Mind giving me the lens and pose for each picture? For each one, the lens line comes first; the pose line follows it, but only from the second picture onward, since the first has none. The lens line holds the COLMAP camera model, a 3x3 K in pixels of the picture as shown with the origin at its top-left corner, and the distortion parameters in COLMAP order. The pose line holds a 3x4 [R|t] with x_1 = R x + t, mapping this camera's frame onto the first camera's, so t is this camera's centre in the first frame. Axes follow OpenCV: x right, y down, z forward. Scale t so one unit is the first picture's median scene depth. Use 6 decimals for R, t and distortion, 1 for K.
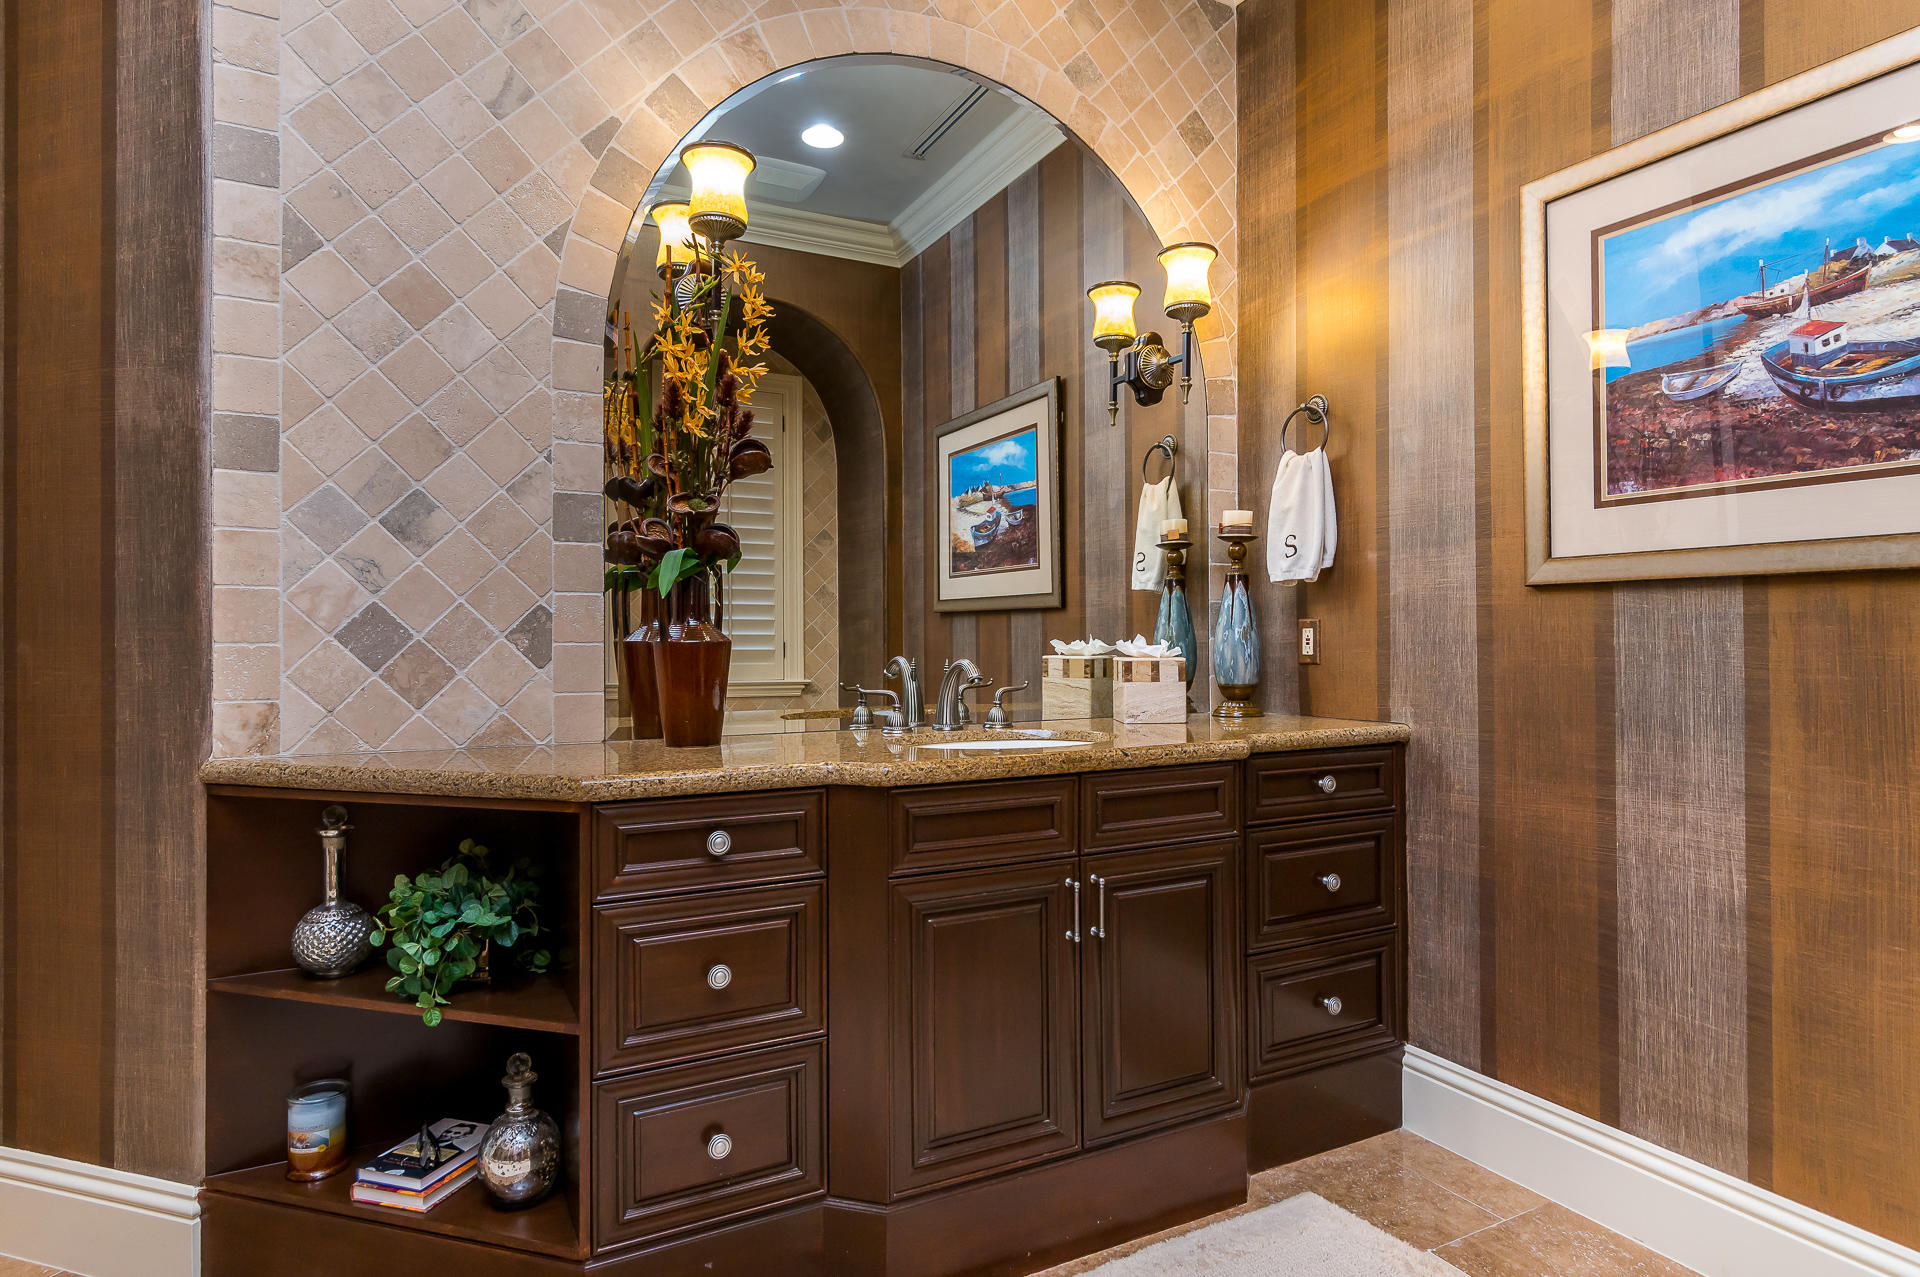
lens RADIAL K [[1058.3, 0, 961.4], [0, 1058.3, 632.7], [0, 0, 1]] dist [0.008053, -0.000397]
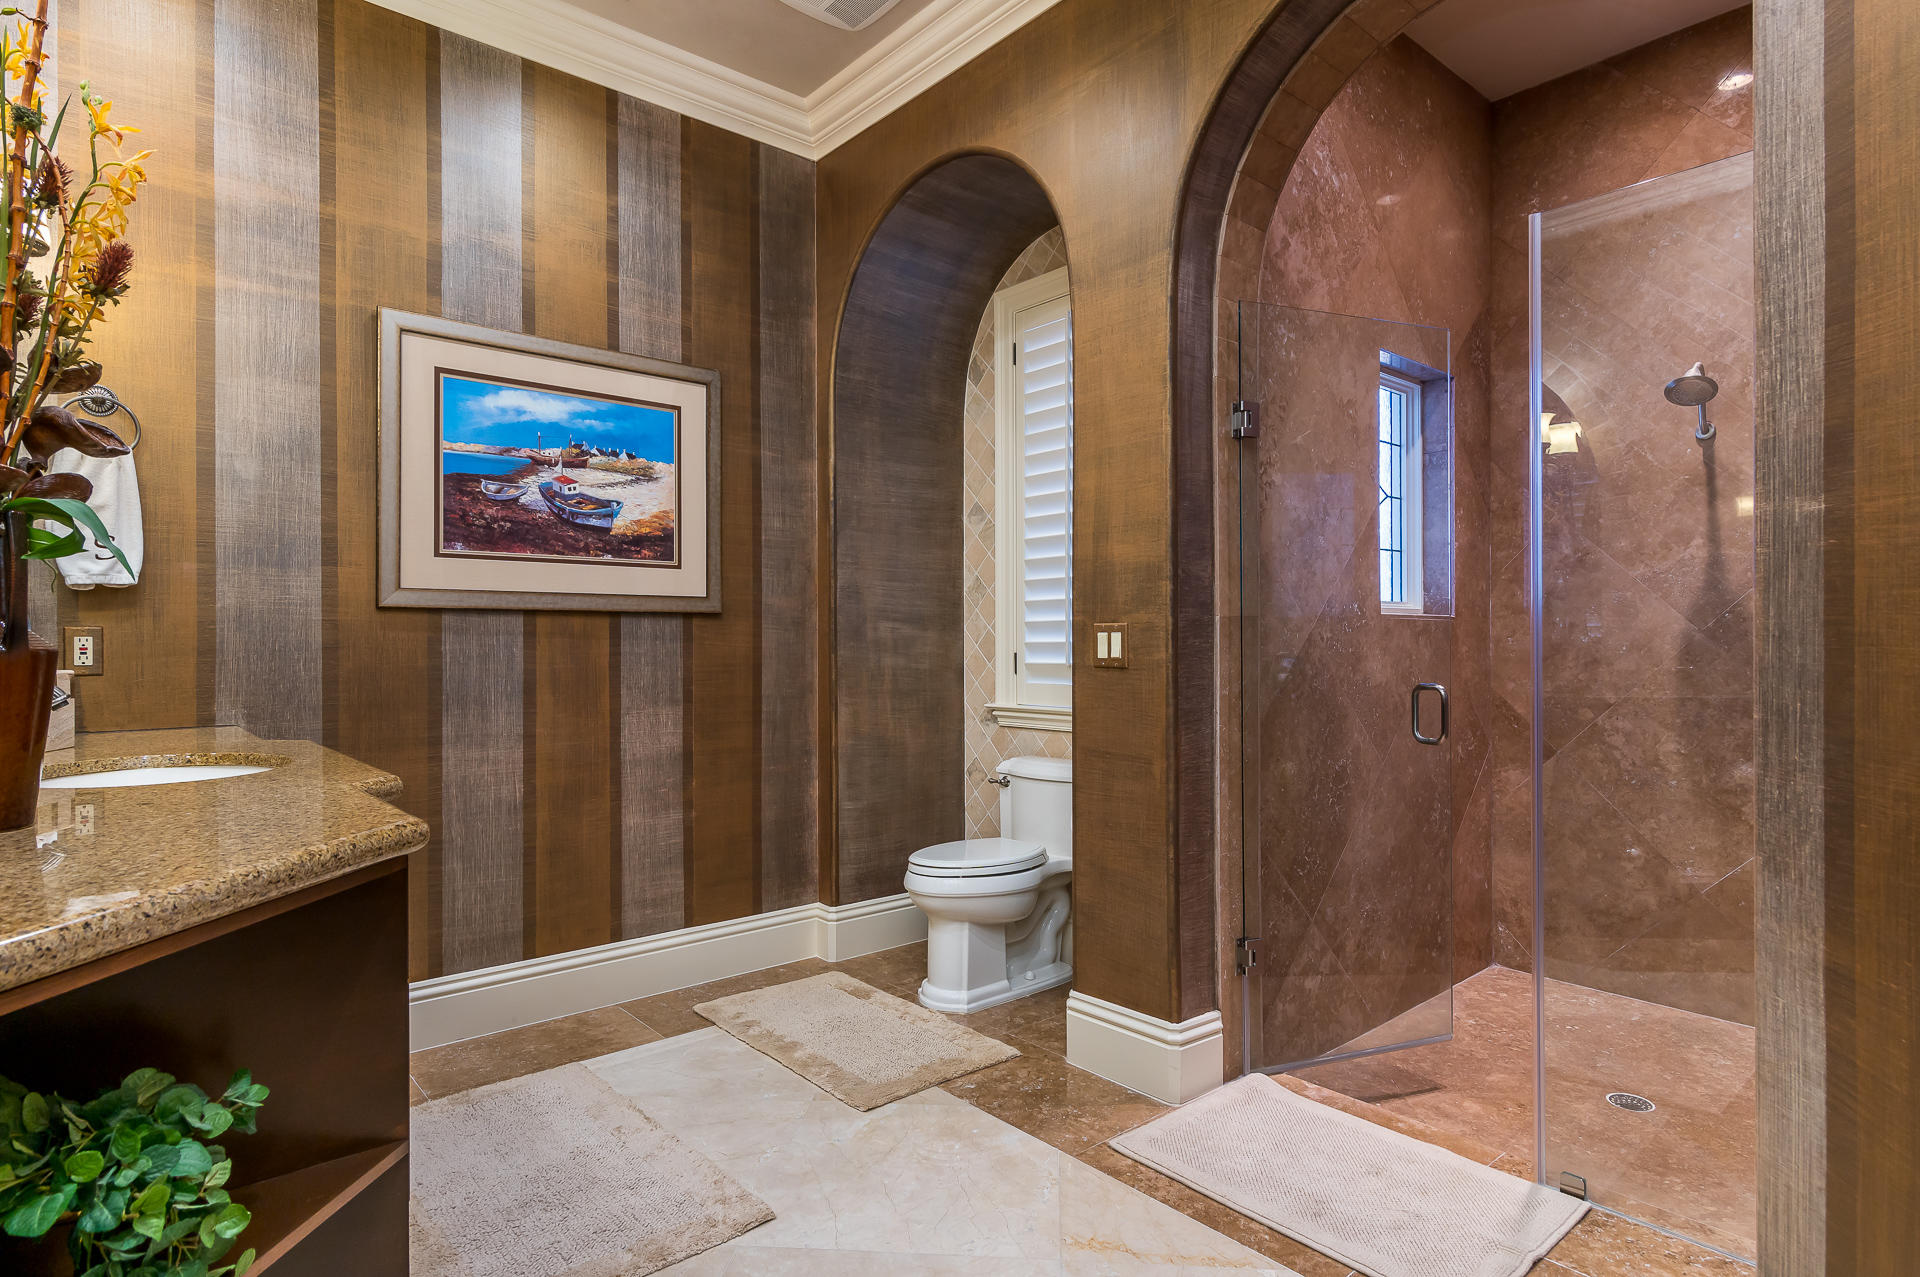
lens RADIAL K [[1058.3, 0, 960.6], [0, 1058.3, 640.3], [0, 0, 1]] dist [0.008053, -0.000397]
pose [[-0.230362, 0.004147, 0.973096, -1.051228], [-0.001433, 0.999988, -0.004601, 0.003378], [-0.973104, -0.002454, -0.230353, 0.674208]]
